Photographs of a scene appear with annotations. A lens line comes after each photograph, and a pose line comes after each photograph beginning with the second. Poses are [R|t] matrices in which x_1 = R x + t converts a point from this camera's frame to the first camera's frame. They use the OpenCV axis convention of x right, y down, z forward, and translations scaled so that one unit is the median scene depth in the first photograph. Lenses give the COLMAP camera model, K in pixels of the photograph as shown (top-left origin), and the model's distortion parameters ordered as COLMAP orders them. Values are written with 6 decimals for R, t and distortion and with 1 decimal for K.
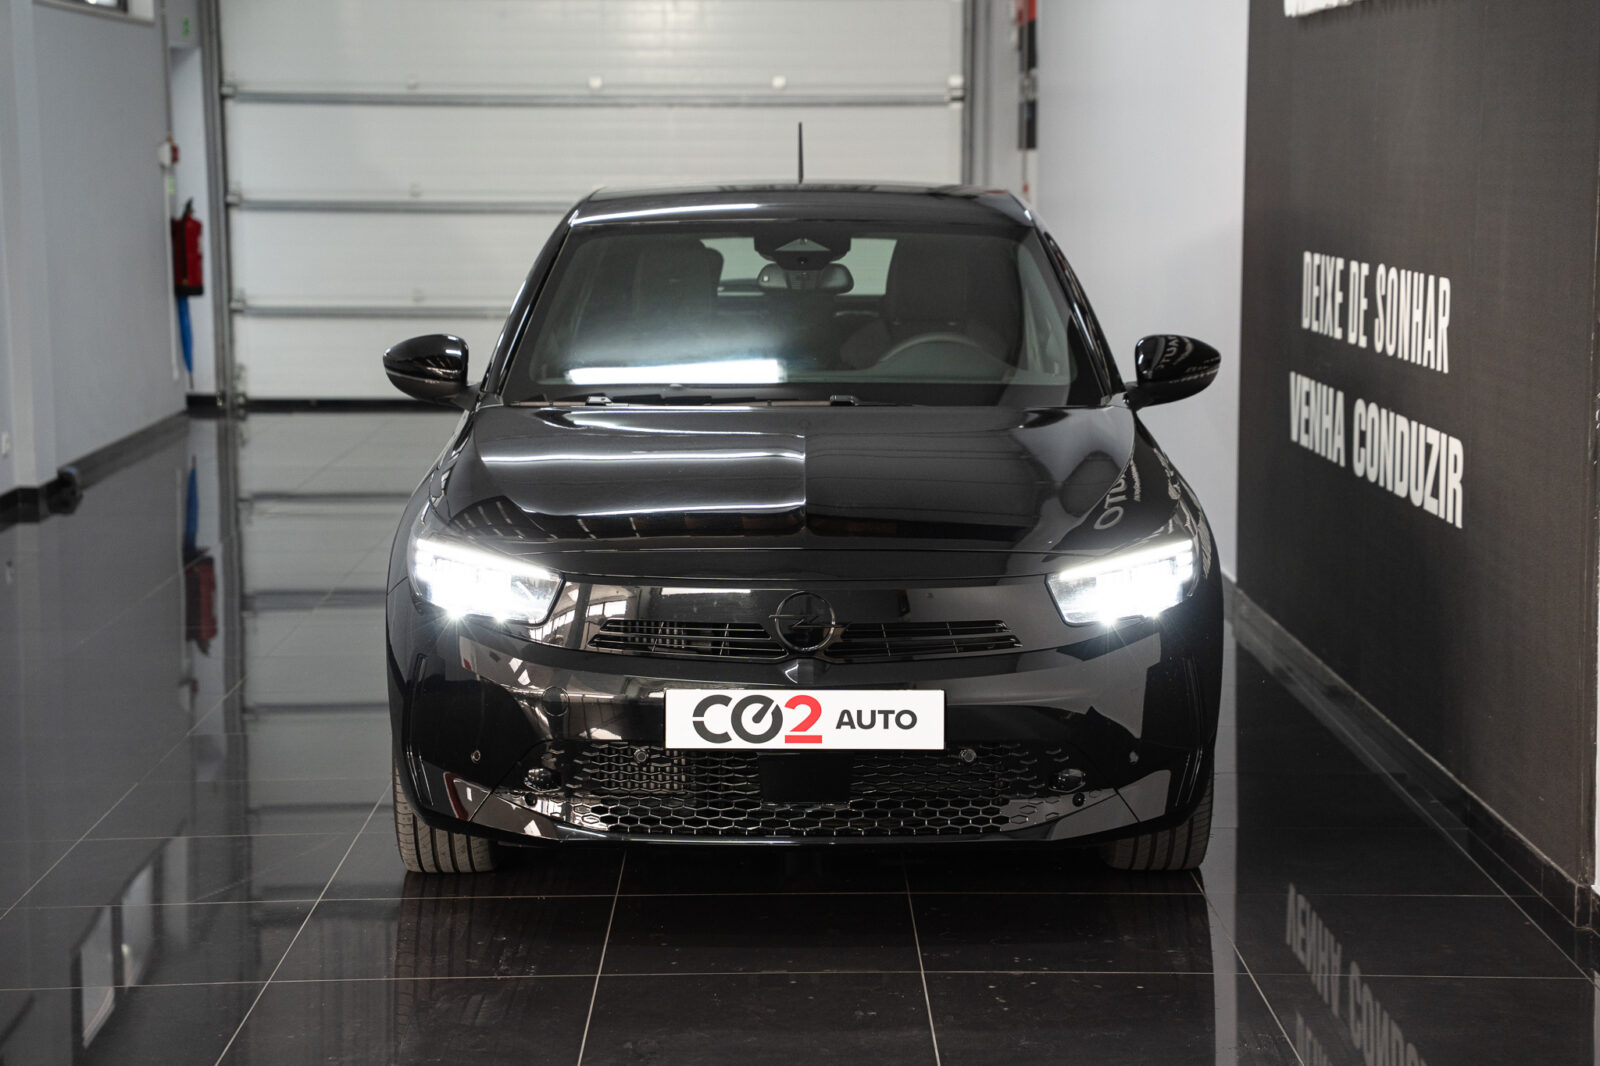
lens RADIAL K [[3016.9, 0, 800.0], [0, 3016.9, 533.0], [0, 0, 1]] dist [0.431704, 0.102368]
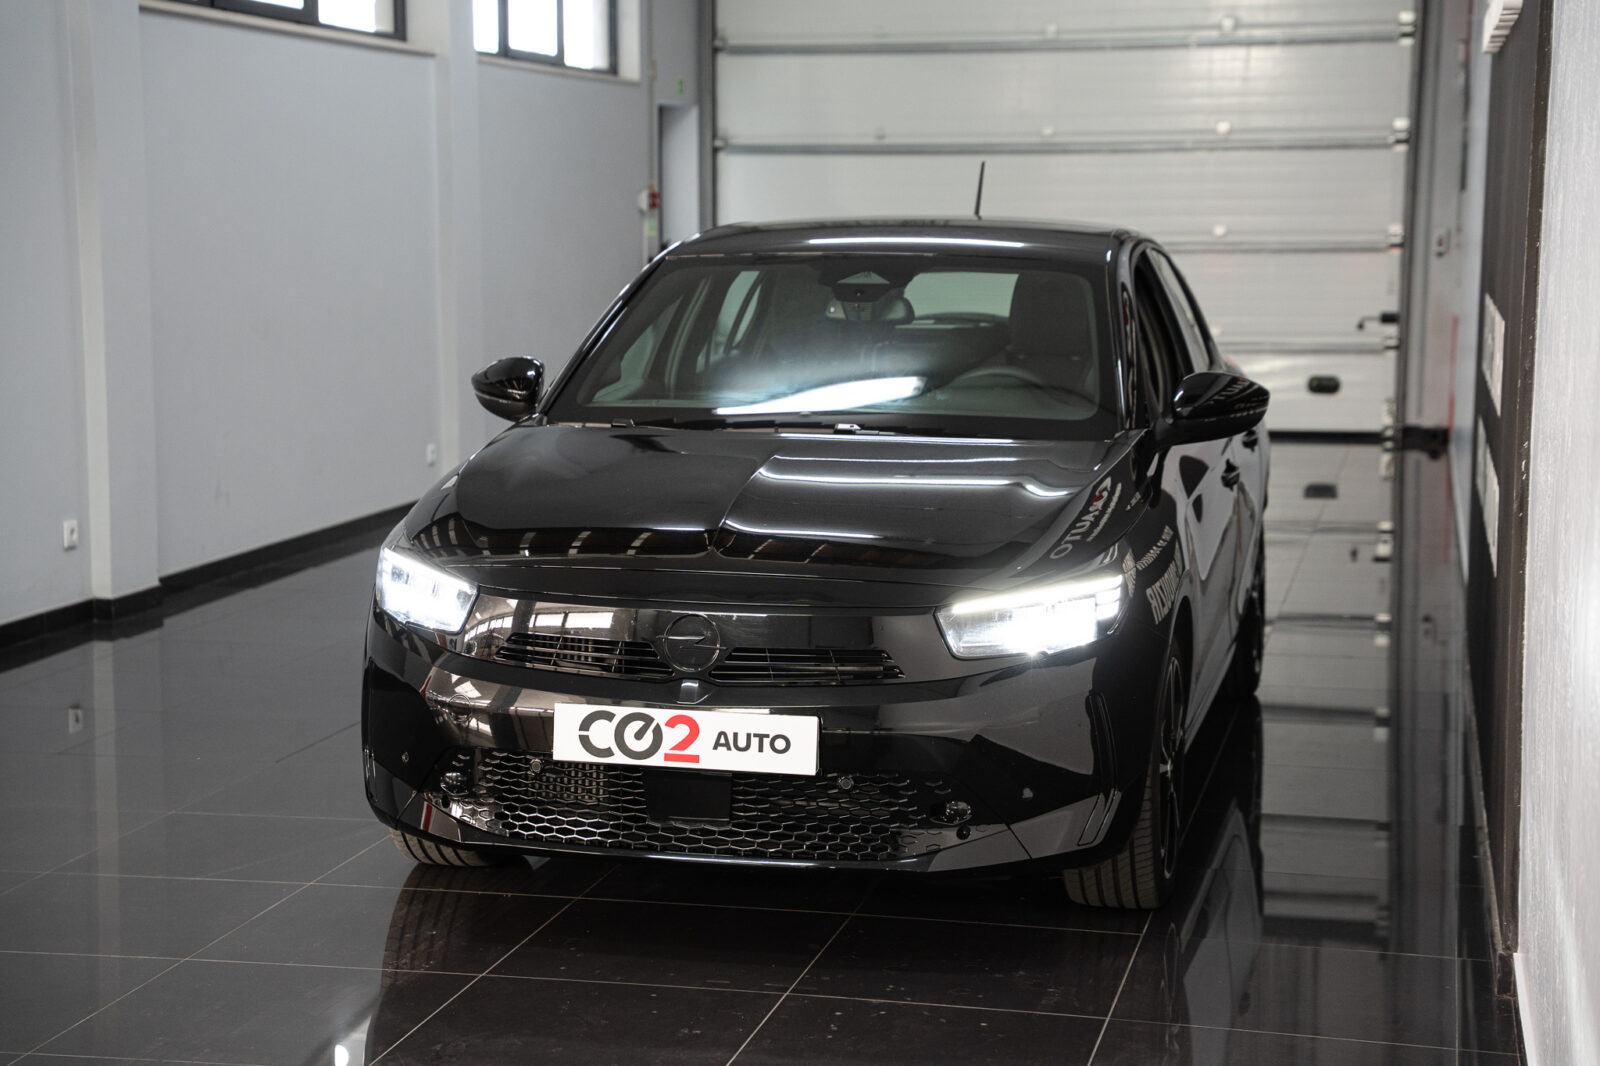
lens RADIAL K [[2774.1, 0, 797.9], [0, 2774.1, 555.6], [0, 0, 1]] dist [0.349465, 0.138309]
pose [[0.971313, 0.037347, -0.234856, 0.252711], [-0.037019, 0.999298, 0.005805, -0.006892], [0.234907, 0.003055, 0.972013, 0.094588]]
